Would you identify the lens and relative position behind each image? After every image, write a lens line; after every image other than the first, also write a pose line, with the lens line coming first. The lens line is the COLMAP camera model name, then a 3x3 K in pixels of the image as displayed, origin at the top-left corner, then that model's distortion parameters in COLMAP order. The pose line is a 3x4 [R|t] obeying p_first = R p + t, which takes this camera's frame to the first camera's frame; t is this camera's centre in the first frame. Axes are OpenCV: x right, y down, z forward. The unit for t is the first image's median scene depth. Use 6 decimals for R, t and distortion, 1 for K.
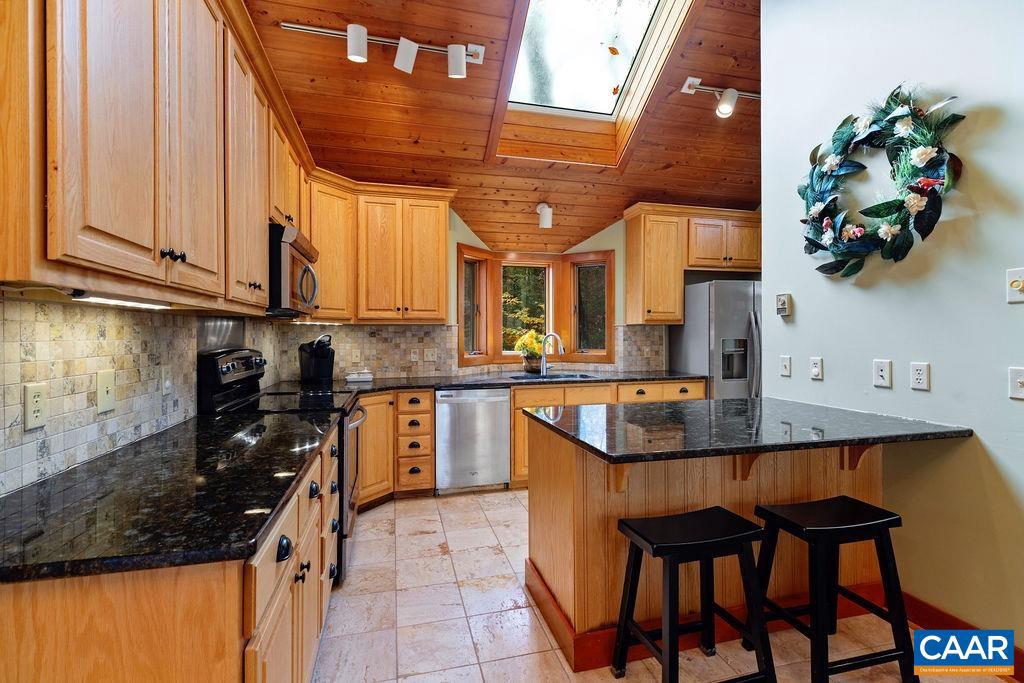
lens RADIAL K [[464.2, 0, 512.0], [0, 464.2, 341.5], [0, 0, 1]] dist [-0.000038, 0.000002]
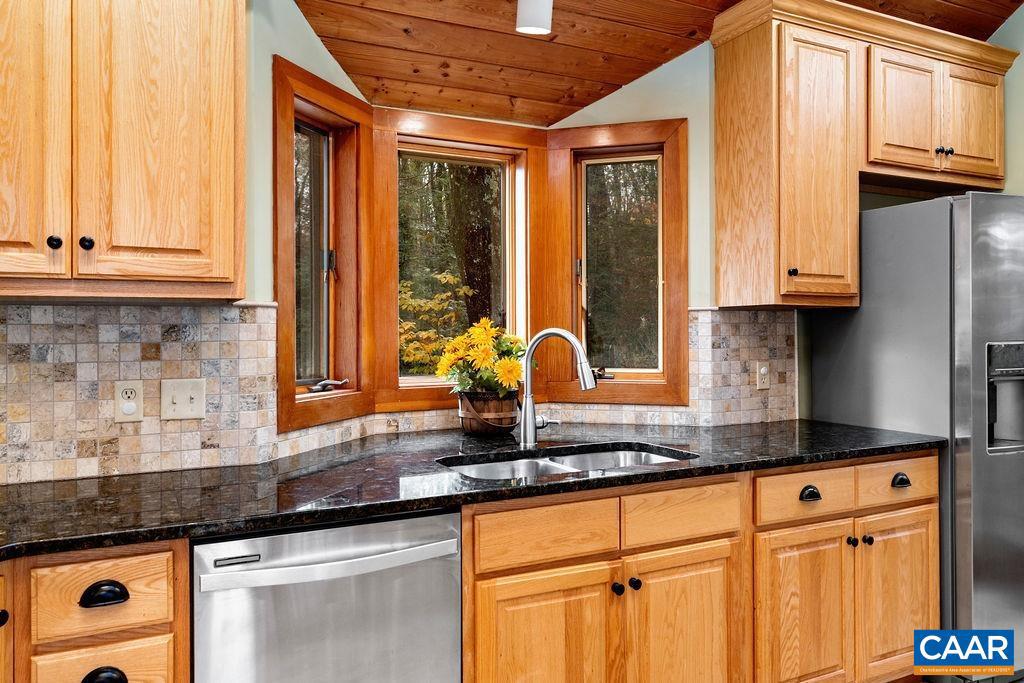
lens RADIAL K [[752.1, 0, 512.0], [0, 752.1, 341.5], [0, 0, 1]] dist [0.006741, 0.002874]
pose [[0.979854, -0.002975, 0.199692, -0.058476], [0.002707, 0.999995, 0.001616, -0.009388], [-0.199696, -0.001043, 0.979857, 0.436744]]
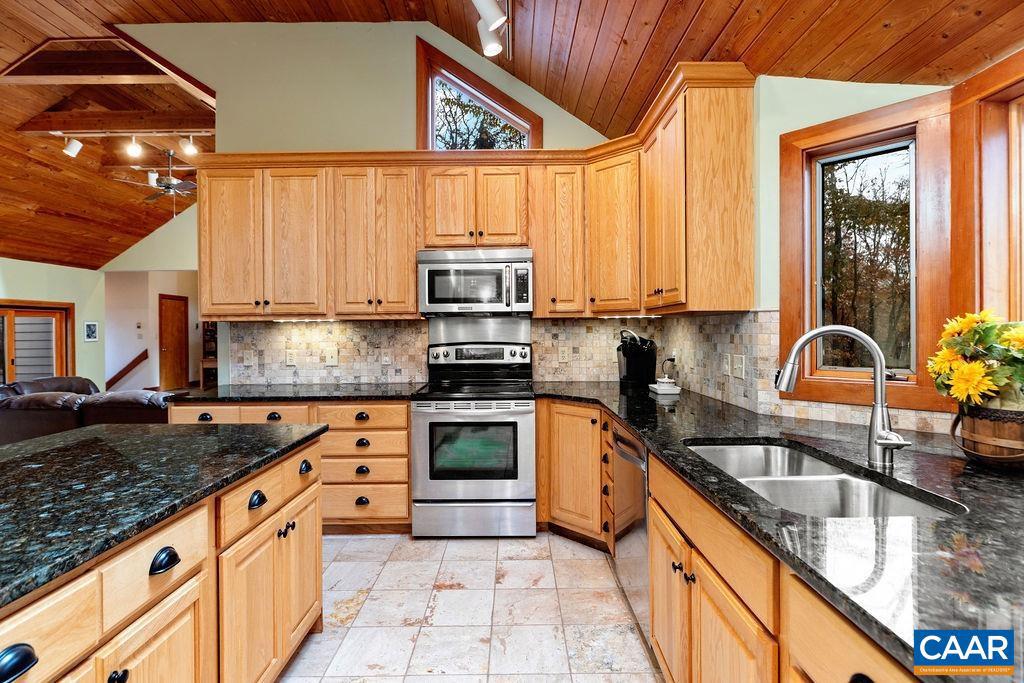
lens RADIAL K [[496.2, 0, 512.1], [0, 496.2, 329.6], [0, 0, 1]] dist [0.000247, 0.000020]
pose [[-0.255495, 0.002576, -0.966807, 0.424699], [-0.002596, 0.999991, 0.003350, -0.013465], [0.966807, 0.003366, -0.255486, 0.822439]]
